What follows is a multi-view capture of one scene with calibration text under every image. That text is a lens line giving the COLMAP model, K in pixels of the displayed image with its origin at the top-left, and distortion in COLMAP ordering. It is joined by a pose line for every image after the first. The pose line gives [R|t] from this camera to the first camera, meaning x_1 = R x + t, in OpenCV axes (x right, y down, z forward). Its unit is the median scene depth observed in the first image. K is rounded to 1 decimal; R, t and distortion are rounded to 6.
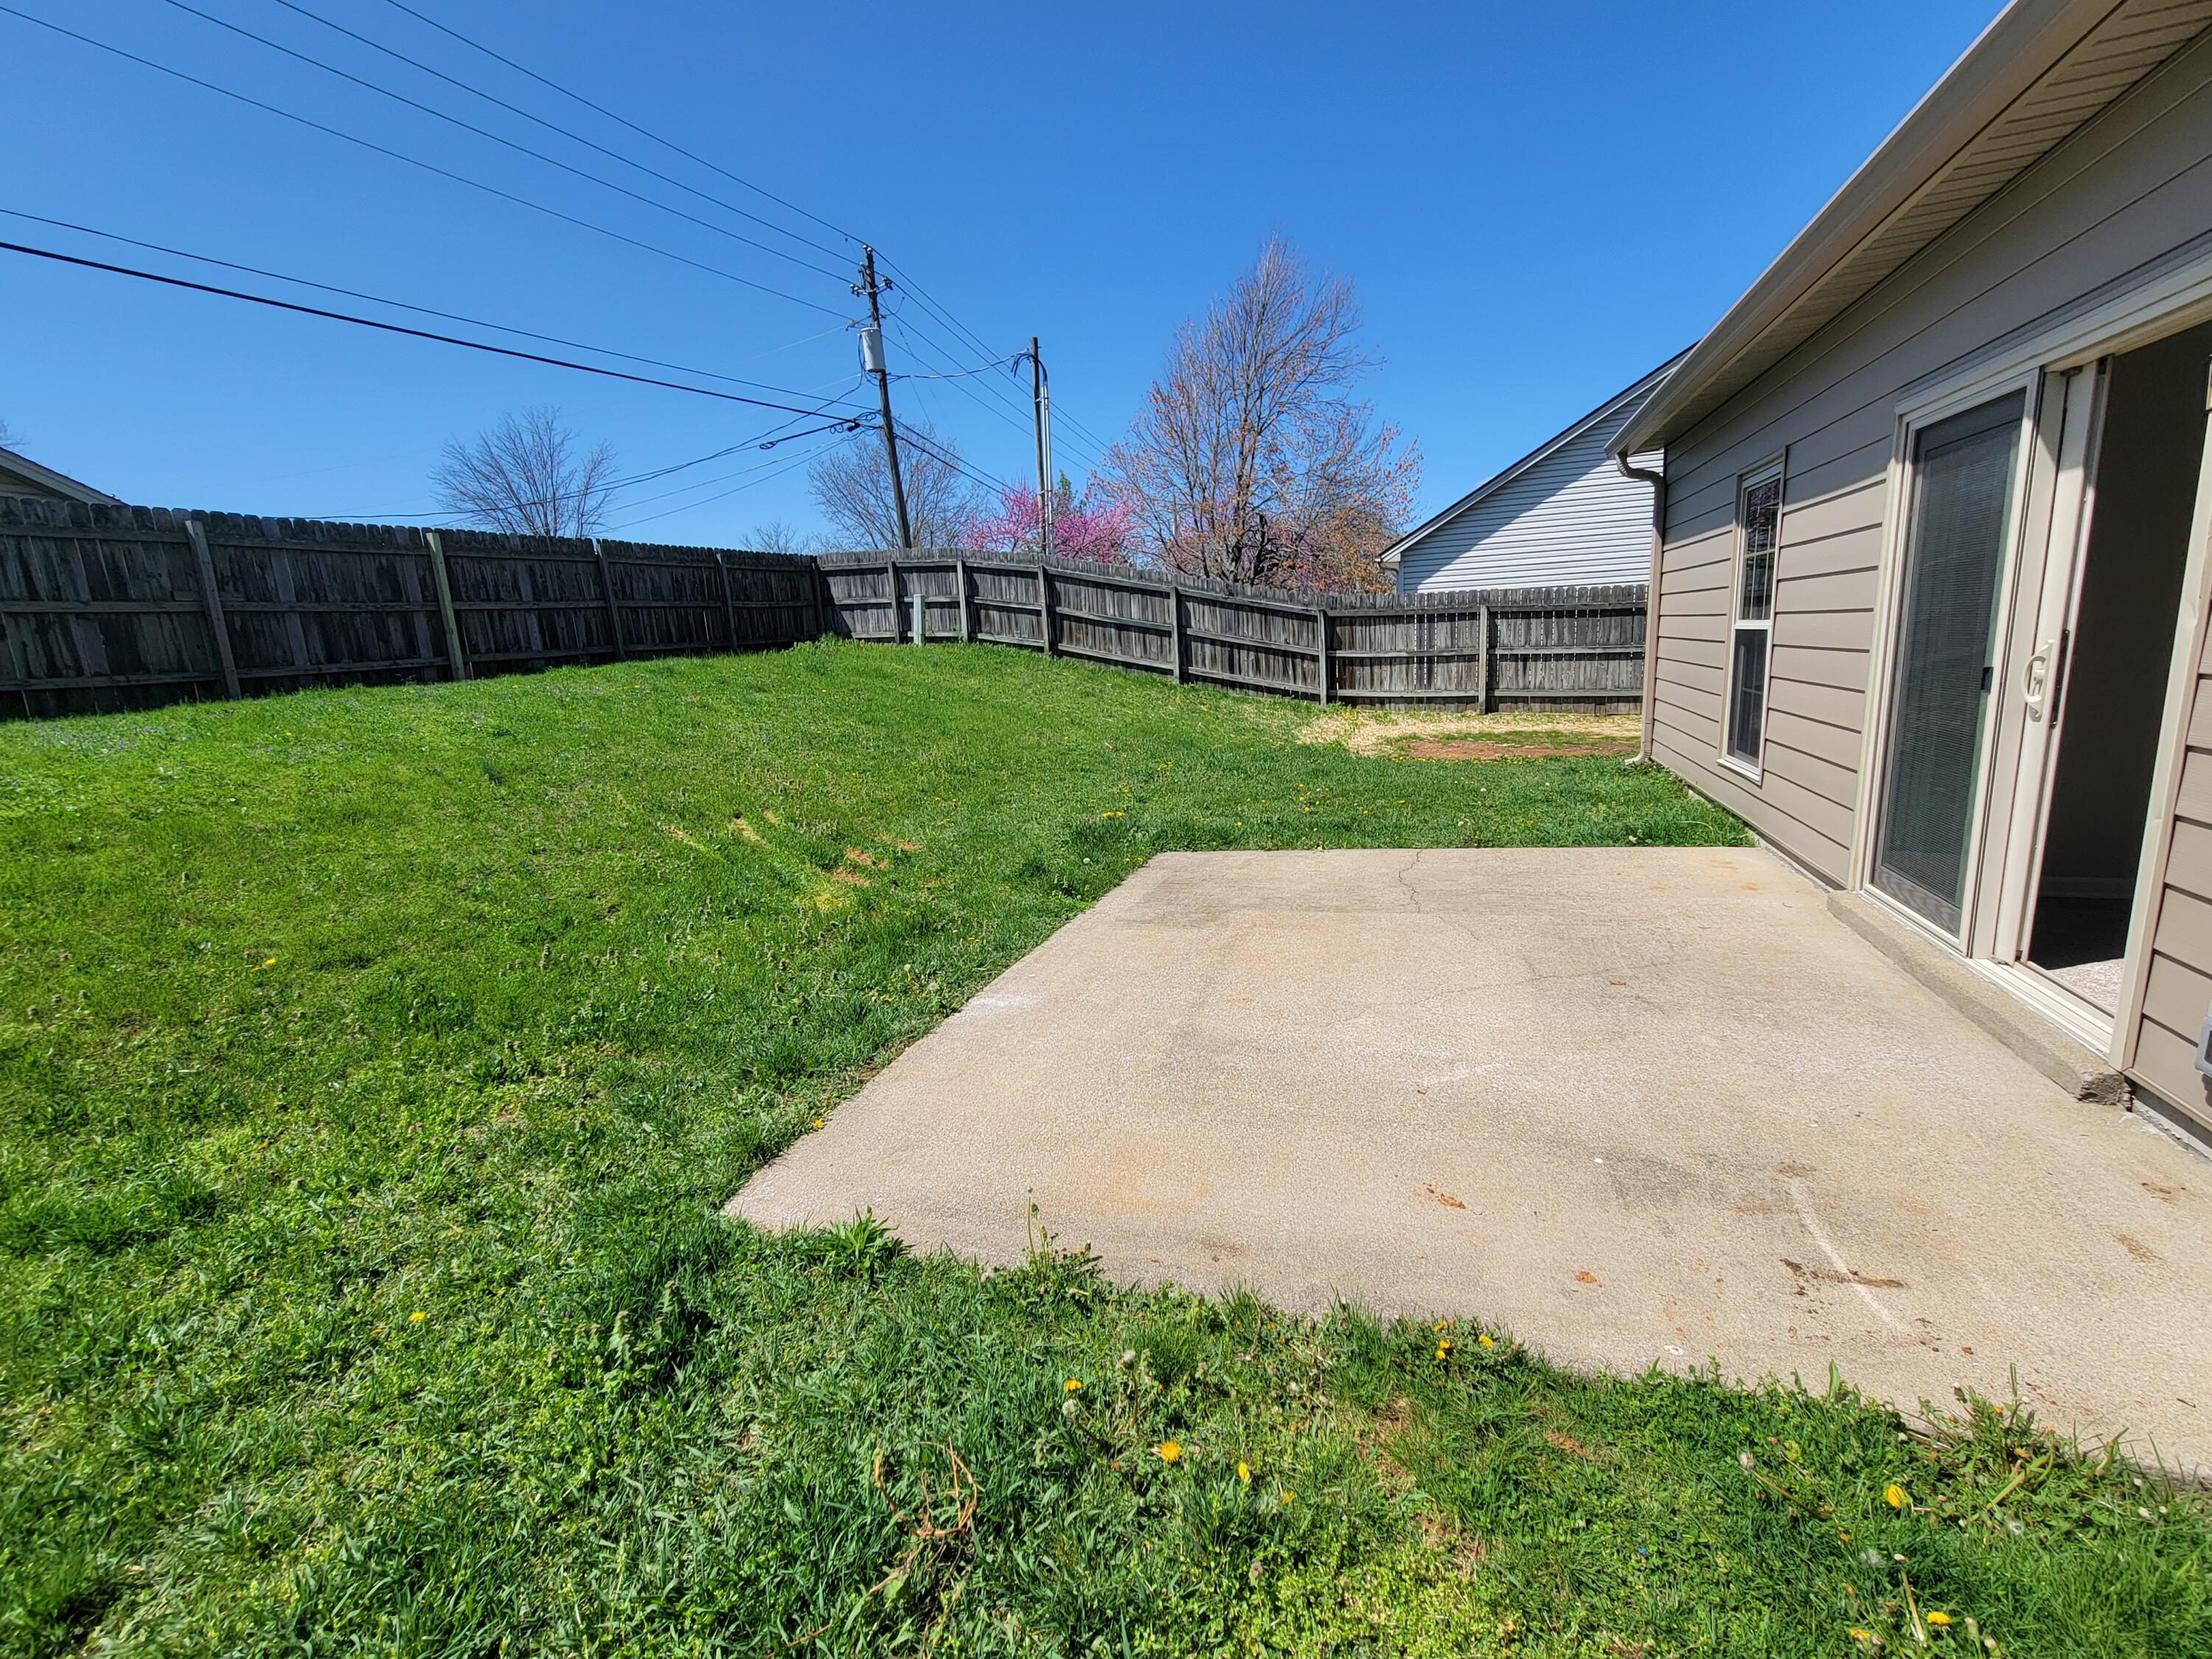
lens RADIAL K [[939.6, 0, 1097.8], [0, 939.6, 833.1], [0, 0, 1]] dist [0.003536, -0.000353]
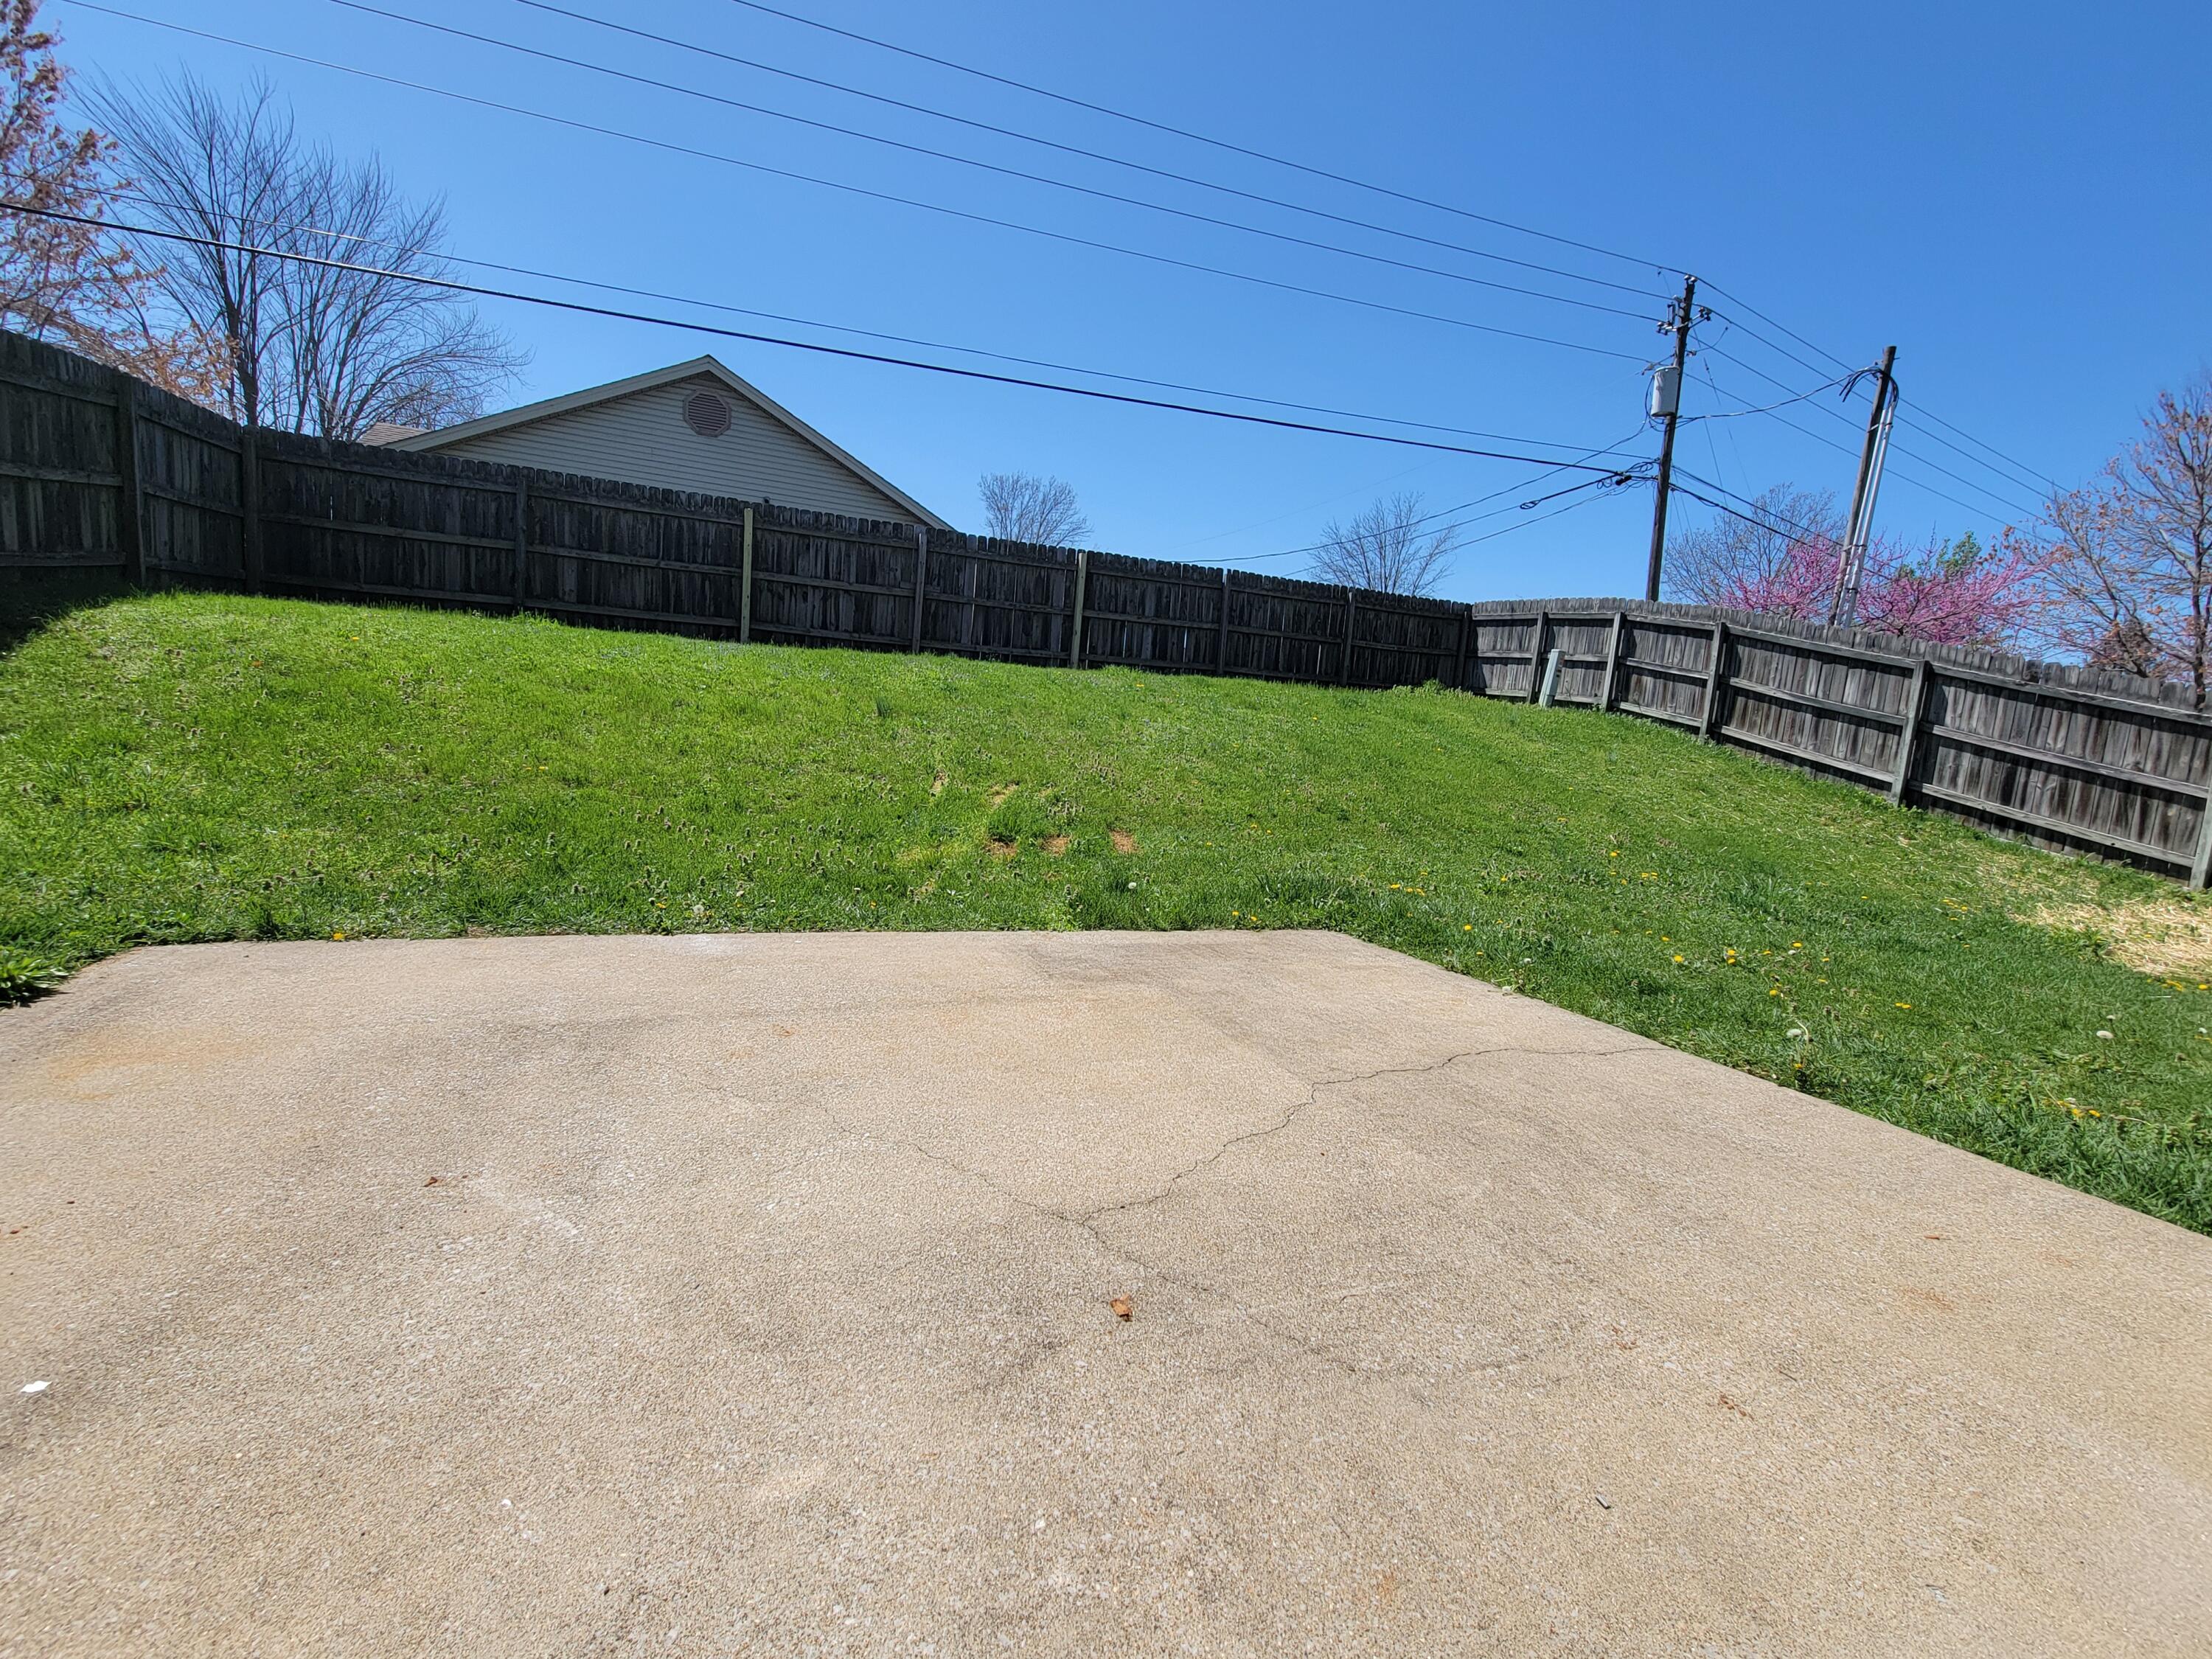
lens RADIAL K [[939.6, 0, 1104.3], [0, 939.6, 827.5], [0, 0, 1]] dist [0.003536, -0.000353]
pose [[0.675673, 0.210158, -0.706612, 0.177407], [-0.270936, 0.962216, 0.027106, -0.010936], [0.685610, 0.173132, 0.707082, 0.151063]]
